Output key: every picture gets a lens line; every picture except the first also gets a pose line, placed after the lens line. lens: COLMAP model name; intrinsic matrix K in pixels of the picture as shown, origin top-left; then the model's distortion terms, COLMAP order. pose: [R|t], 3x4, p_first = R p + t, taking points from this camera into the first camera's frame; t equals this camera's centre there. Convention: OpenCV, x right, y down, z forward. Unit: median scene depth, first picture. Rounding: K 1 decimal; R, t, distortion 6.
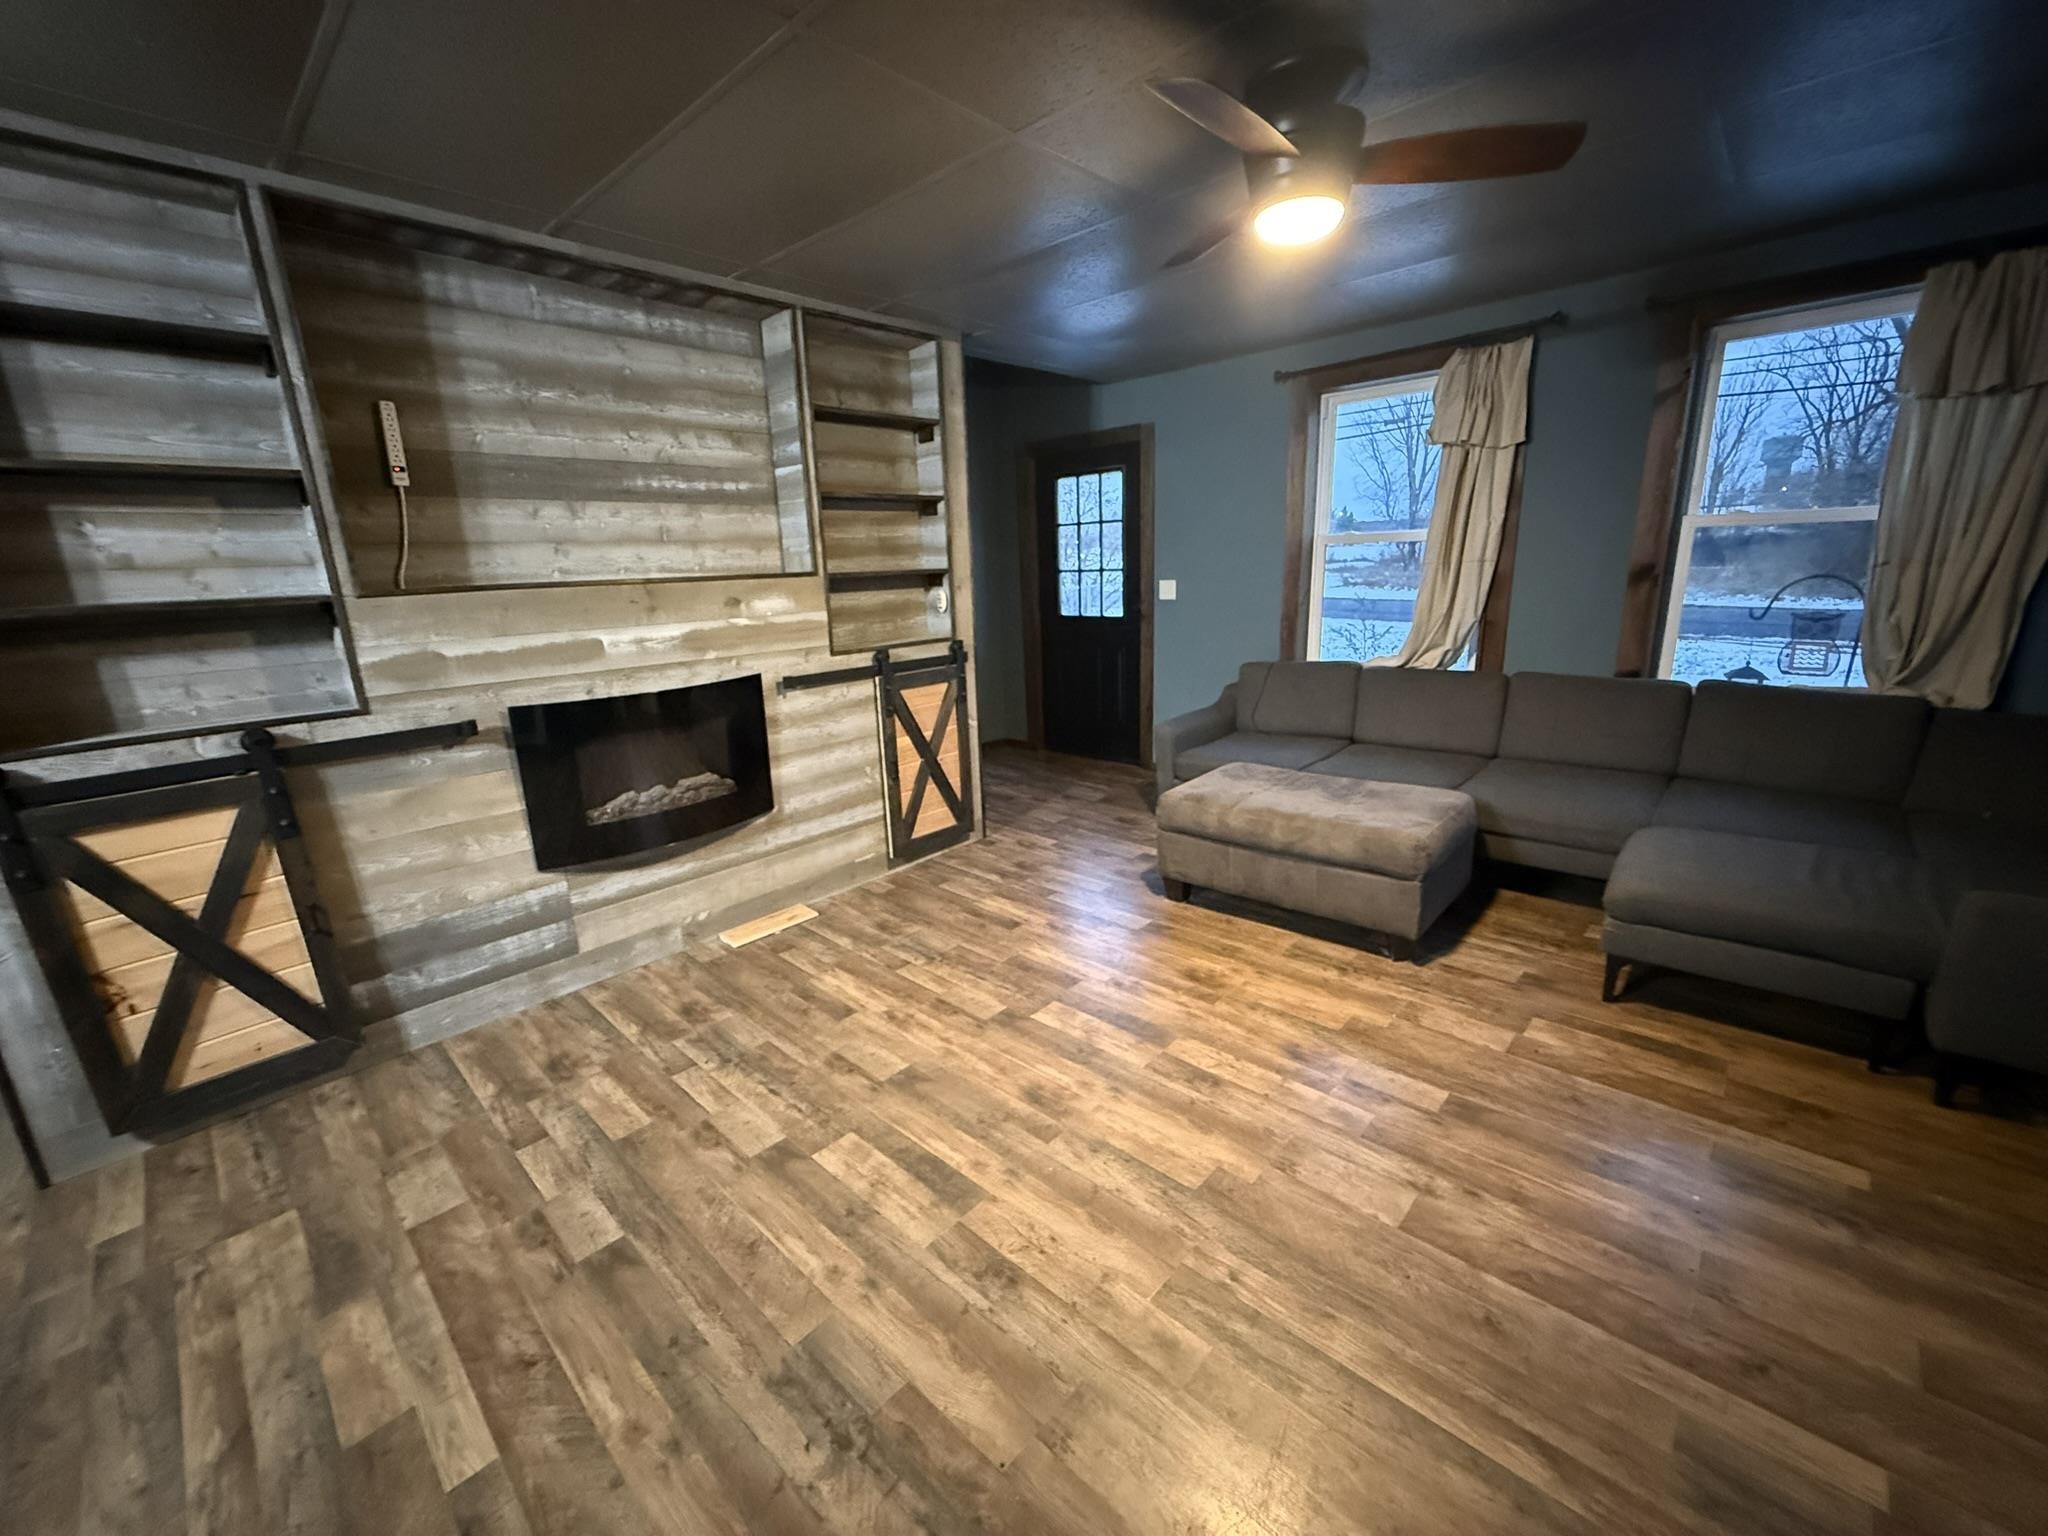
lens RADIAL K [[813.7, 0, 1018.1], [0, 813.7, 771.3], [0, 0, 1]] dist [-0.000235, 0.000269]
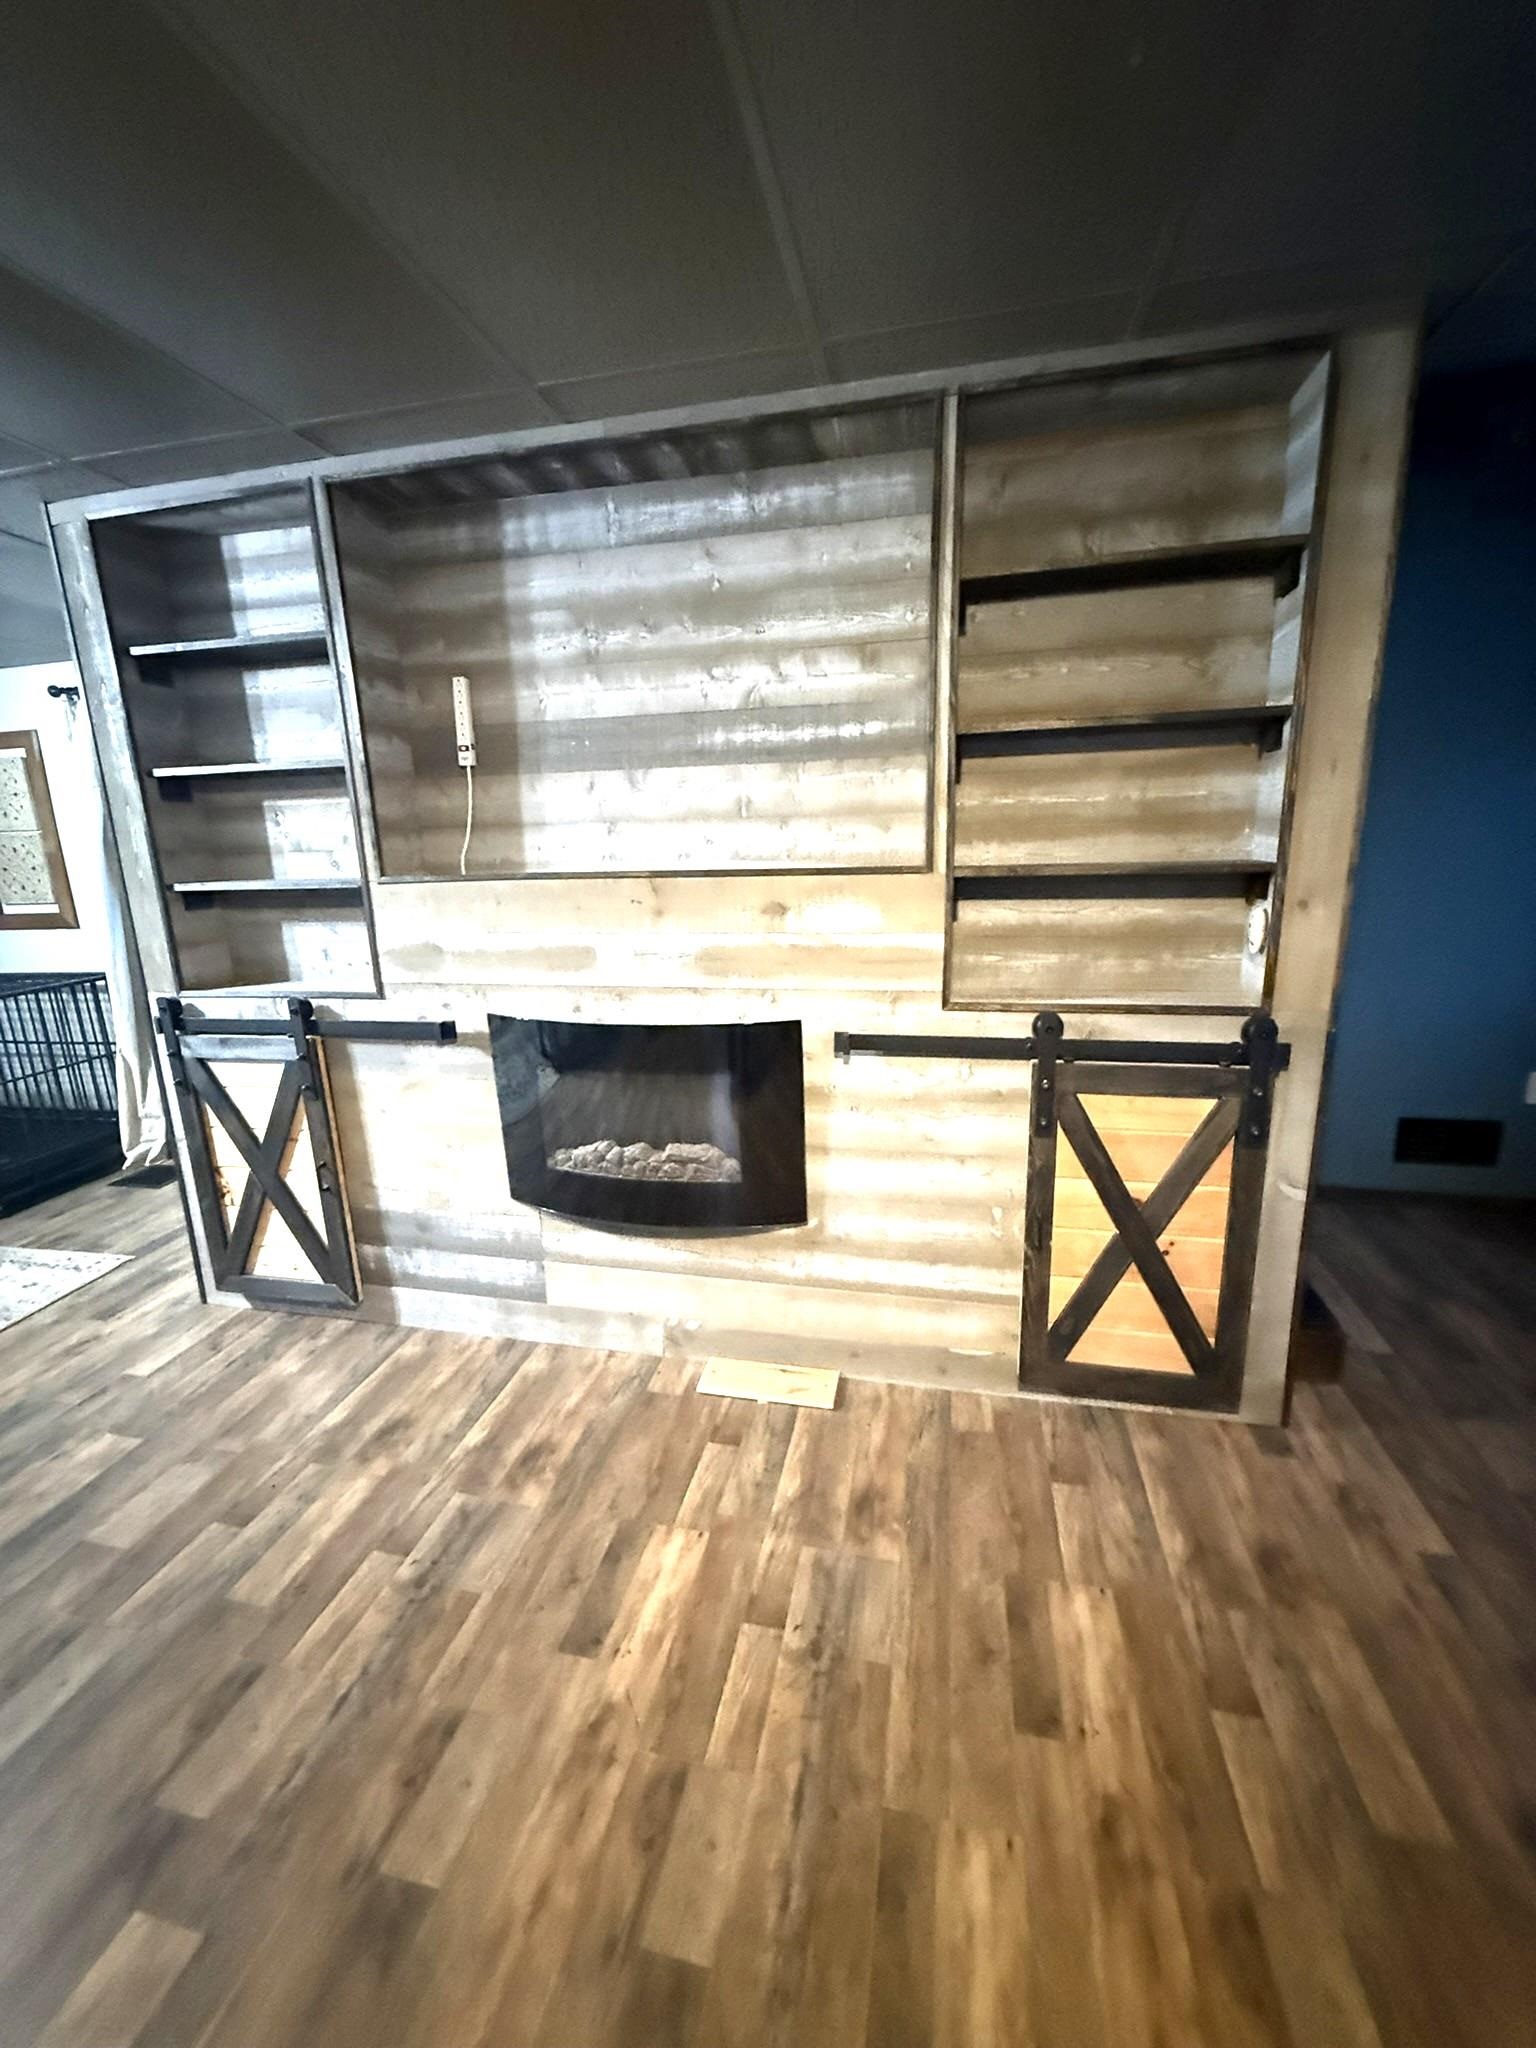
lens RADIAL K [[813.7, 0, 764.5], [0, 813.7, 1019.4], [0, 0, 1]] dist [-0.000235, 0.000269]
pose [[0.509906, 0.203357, -0.835848, 0.227525], [-0.208385, 0.971916, 0.109338, -0.205117], [0.834609, 0.118426, 0.537962, 0.696835]]
